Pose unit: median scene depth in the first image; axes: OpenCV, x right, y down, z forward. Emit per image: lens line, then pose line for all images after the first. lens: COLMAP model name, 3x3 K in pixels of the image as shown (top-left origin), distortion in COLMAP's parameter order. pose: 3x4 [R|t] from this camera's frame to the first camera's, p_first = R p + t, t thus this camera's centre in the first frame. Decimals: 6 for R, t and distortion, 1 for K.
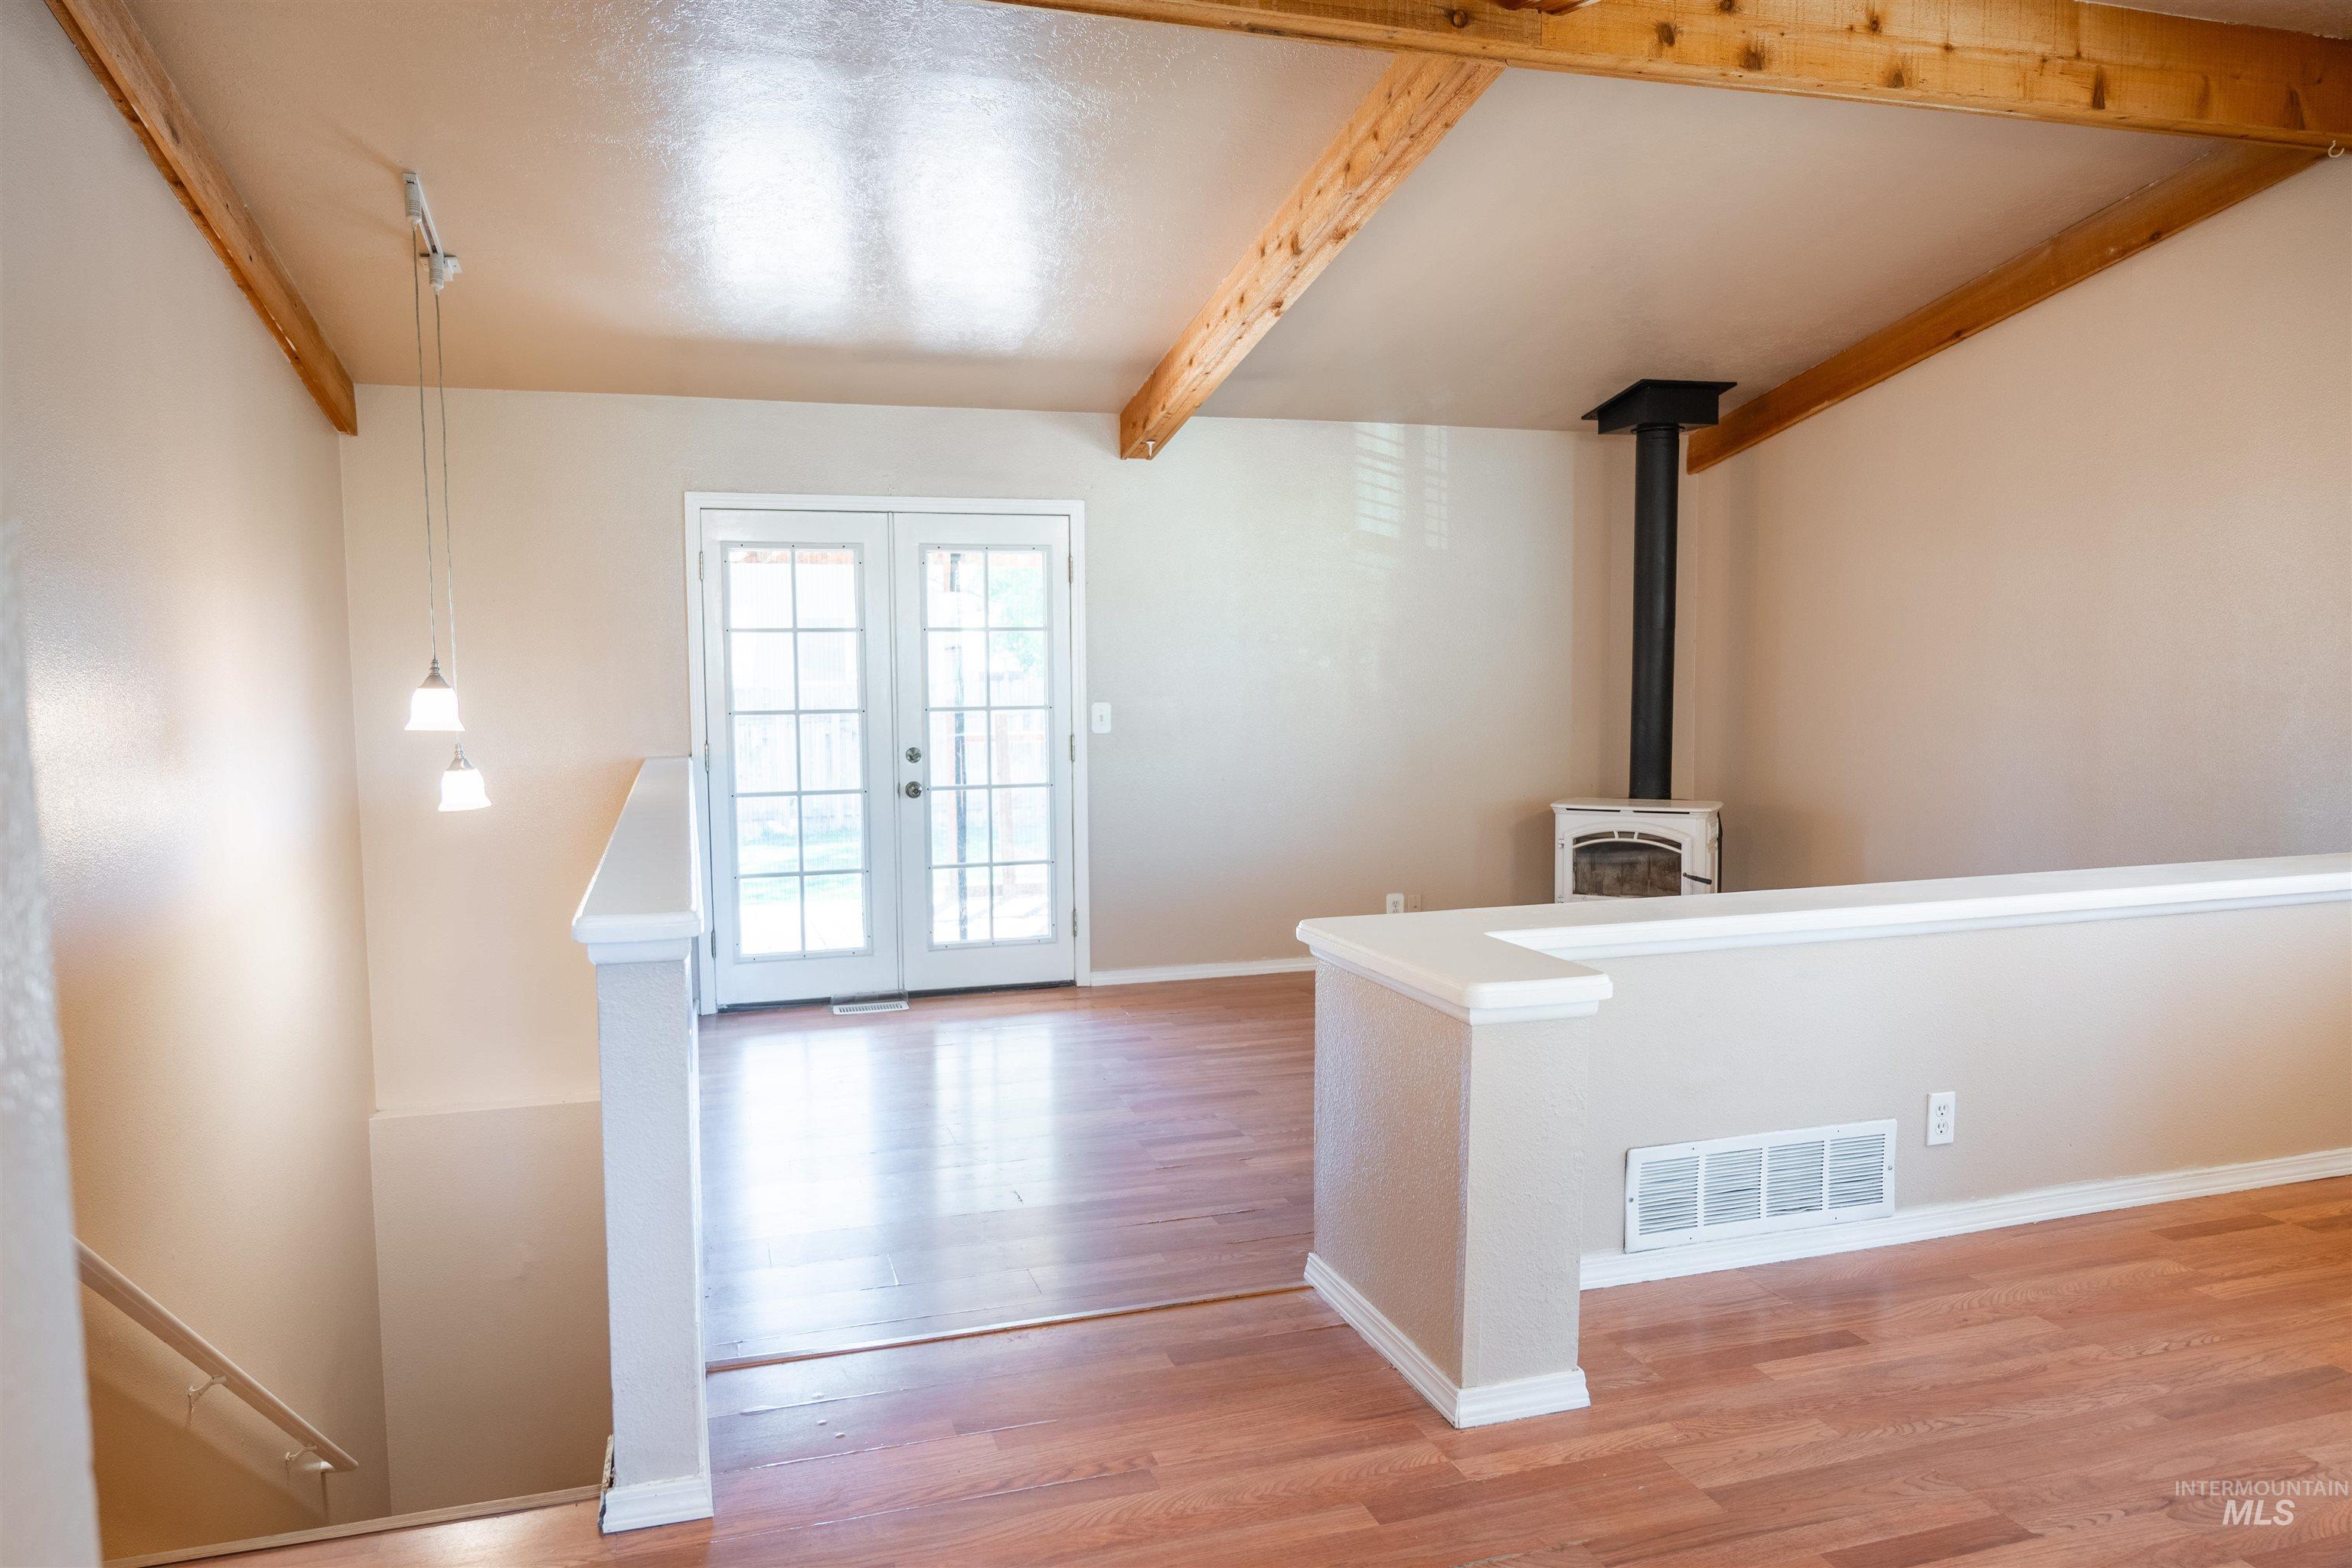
lens RADIAL K [[1569.1, 0, 1167.2], [0, 1569.1, 781.0], [0, 0, 1]] dist [0.001031, 0.000644]
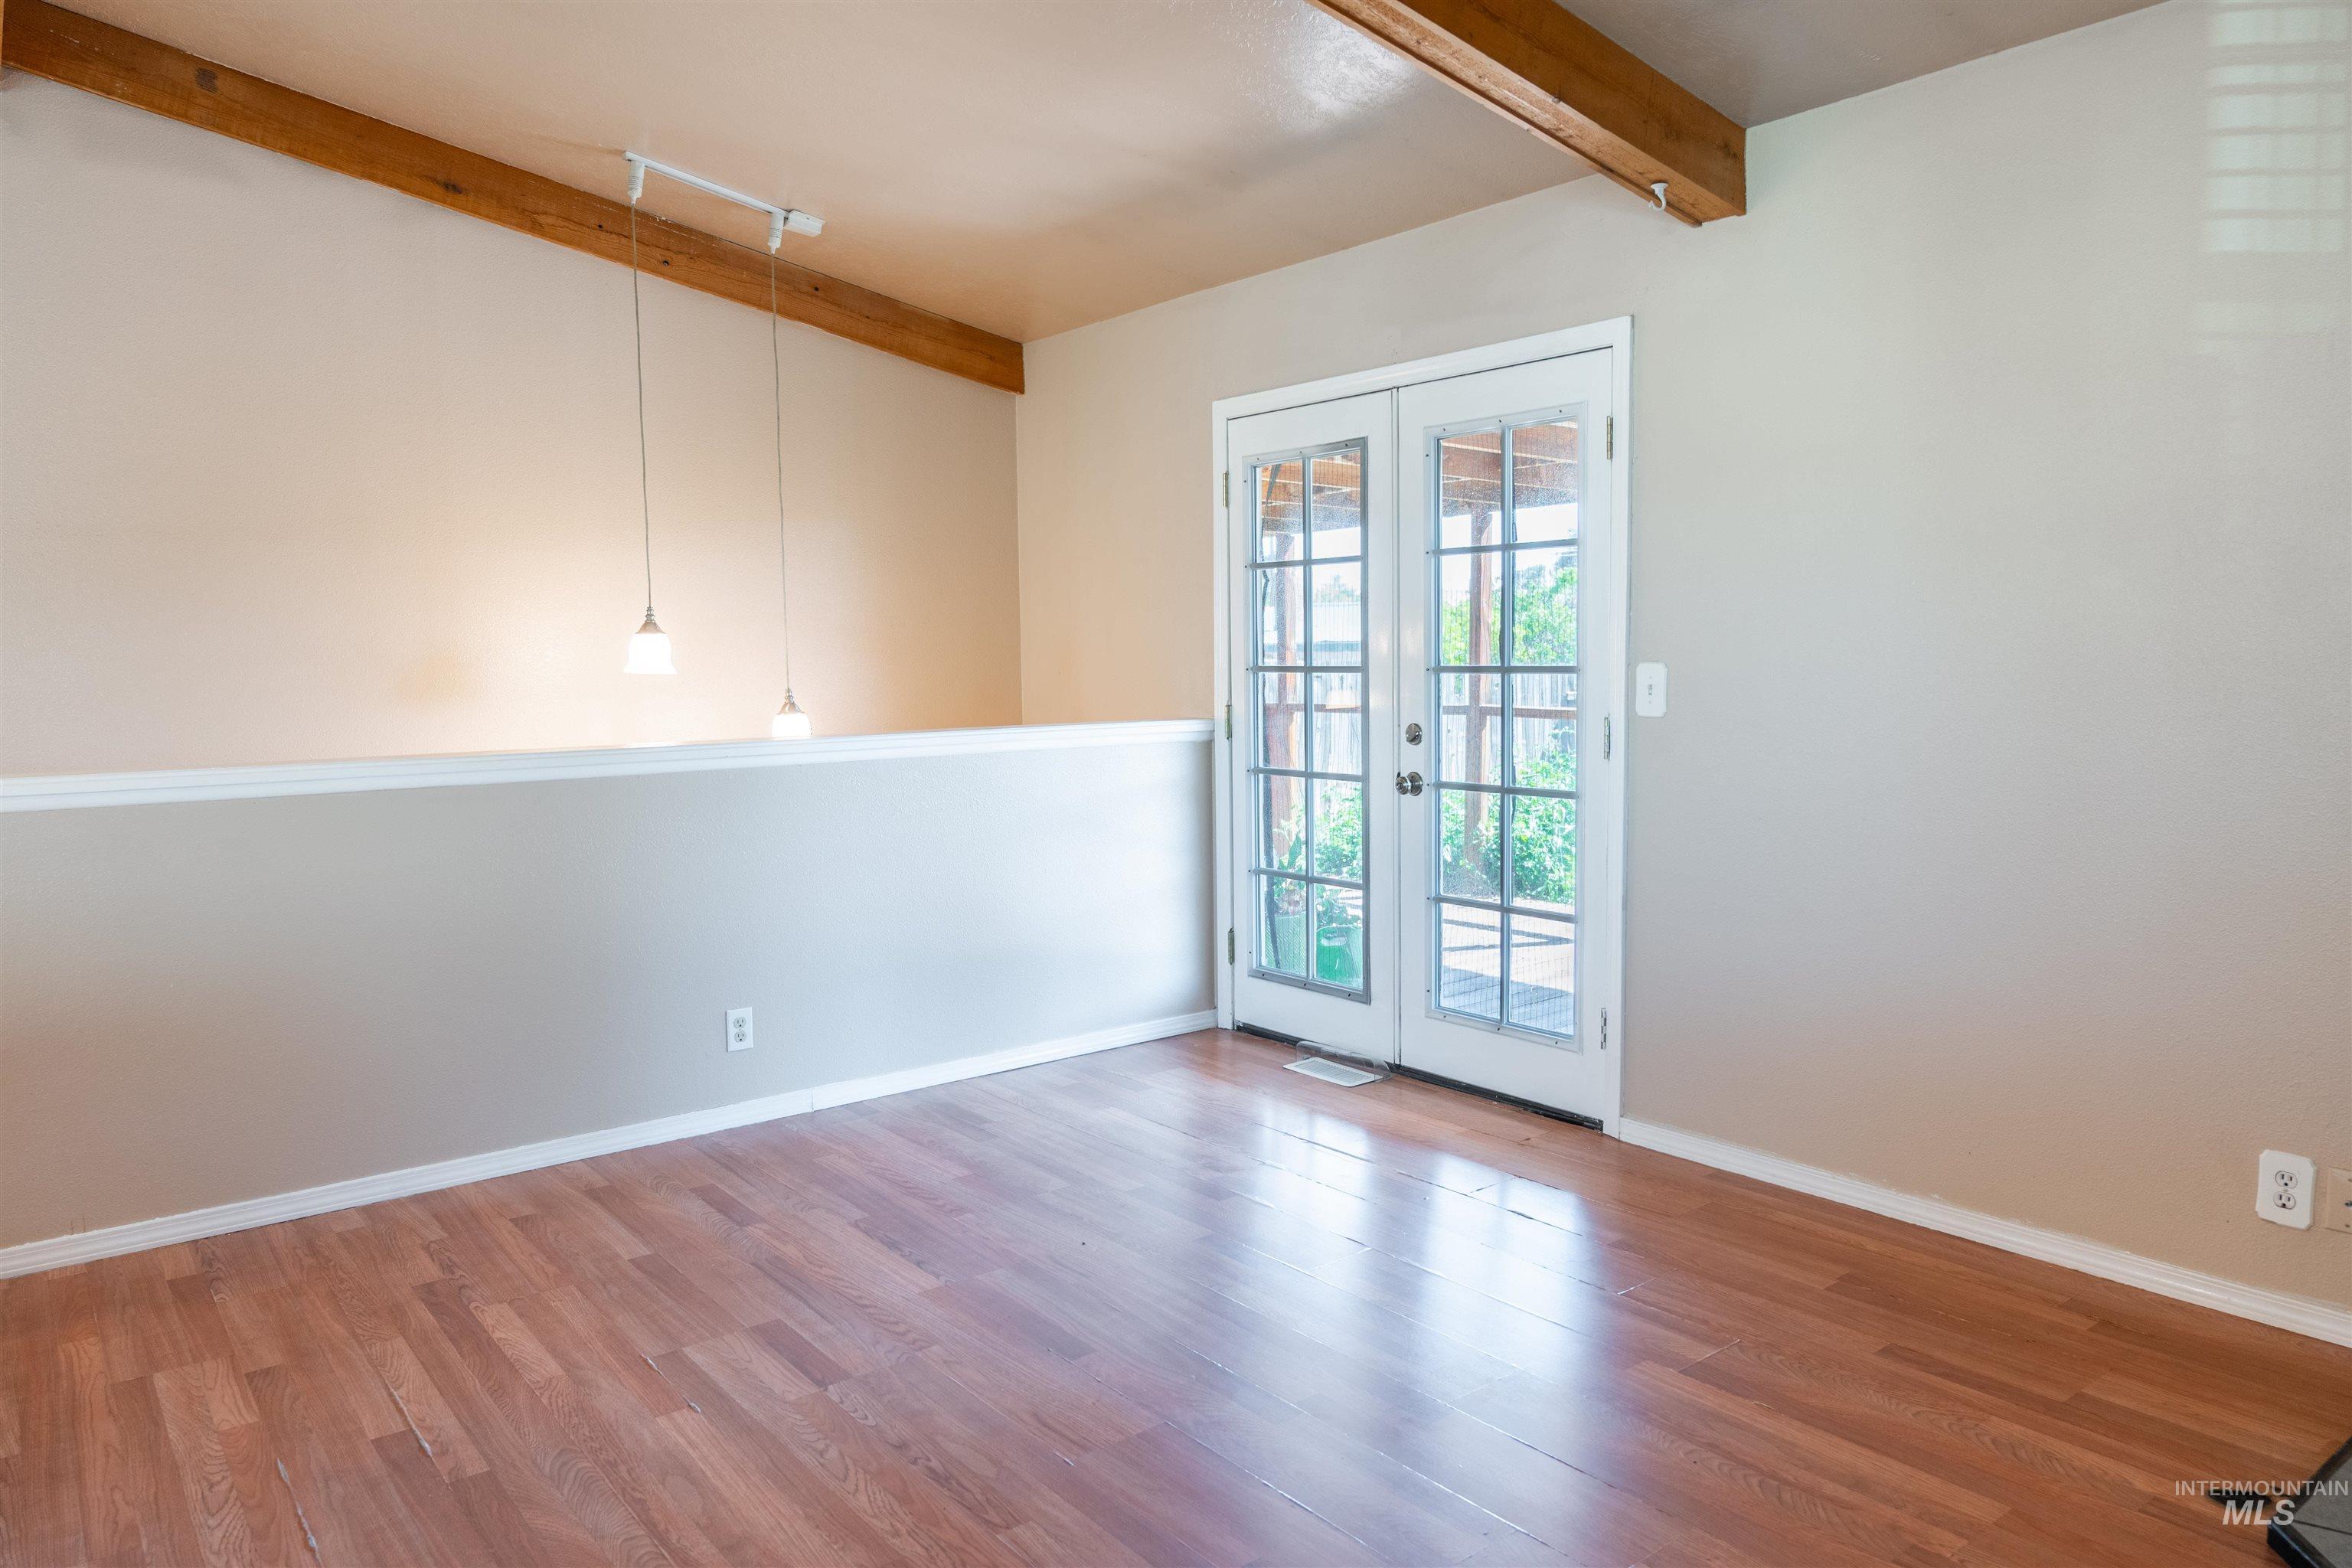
lens RADIAL K [[1569.1, 0, 1167.2], [0, 1569.1, 781.0], [0, 0, 1]] dist [0.001031, 0.000644]
pose [[0.356811, 0.082418, -0.930534, 0.450887], [-0.061461, 0.996013, 0.064650, -0.034215], [0.932152, 0.034124, 0.360455, 0.646873]]
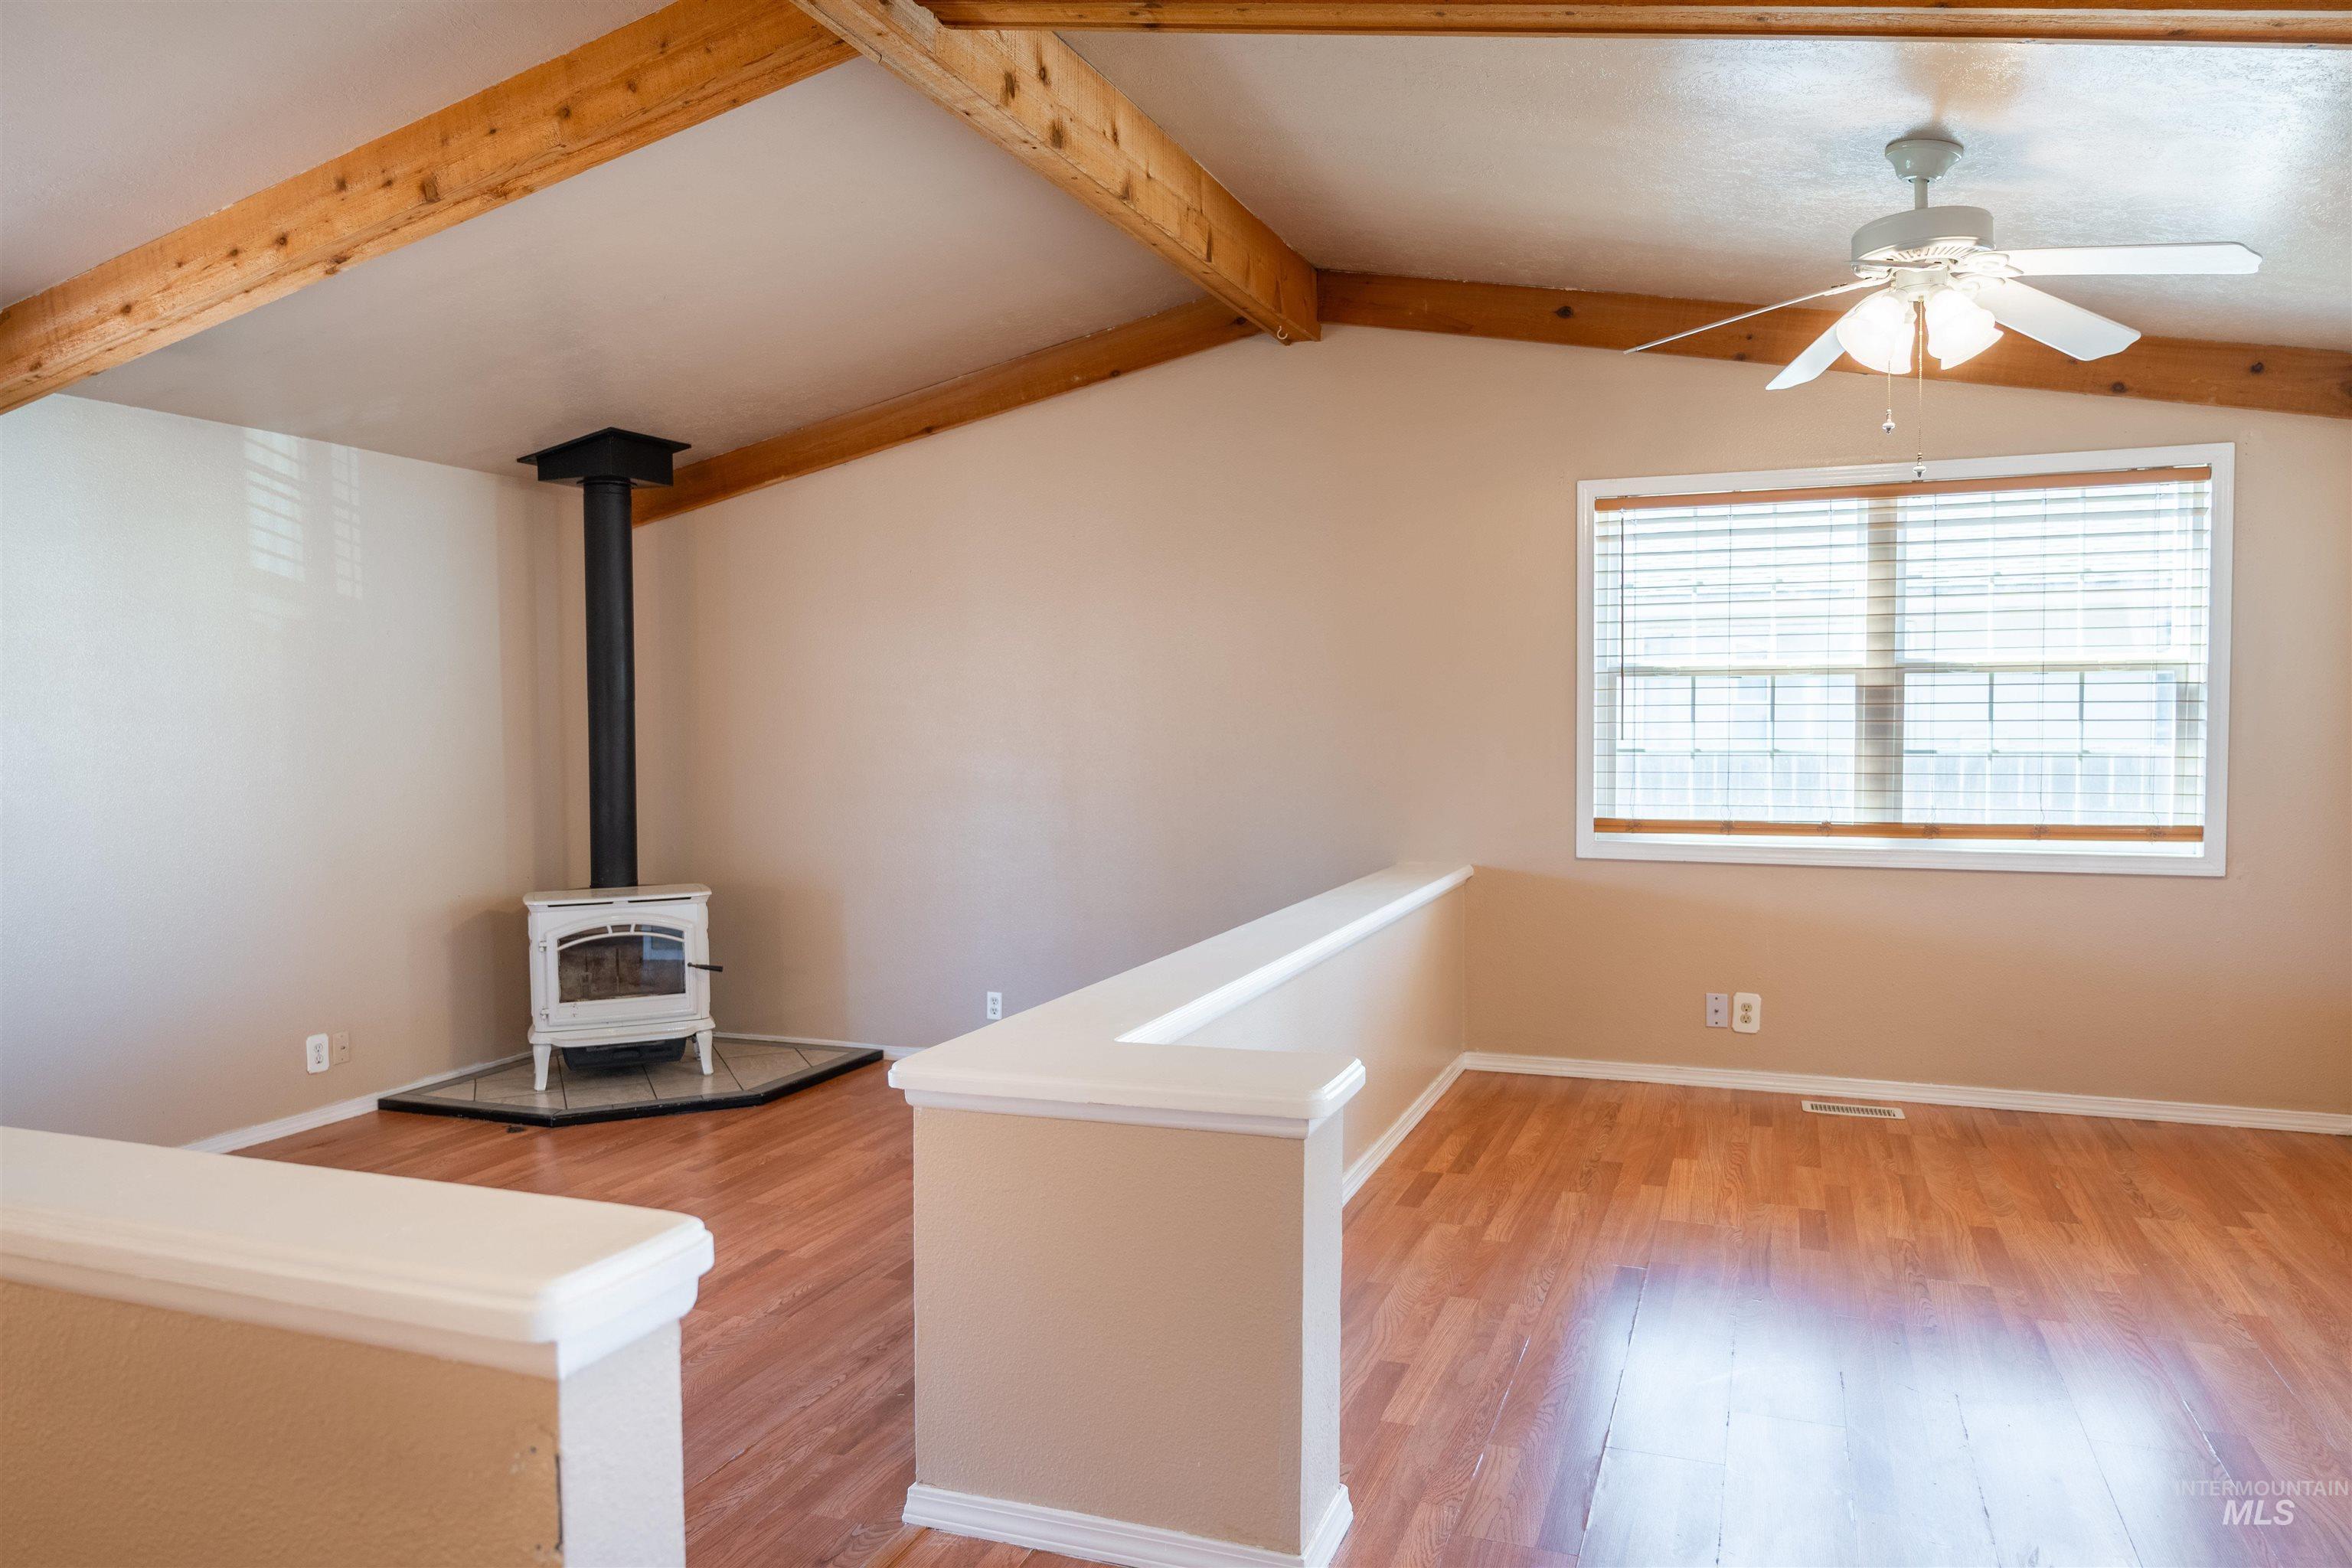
lens RADIAL K [[1569.1, 0, 1167.2], [0, 1569.1, 781.0], [0, 0, 1]] dist [0.001031, 0.000644]
pose [[0.626976, -0.027965, 0.778537, -0.212899], [0.066441, 0.997634, -0.017671, -0.013619], [-0.776200, 0.062806, 0.627350, 0.192149]]
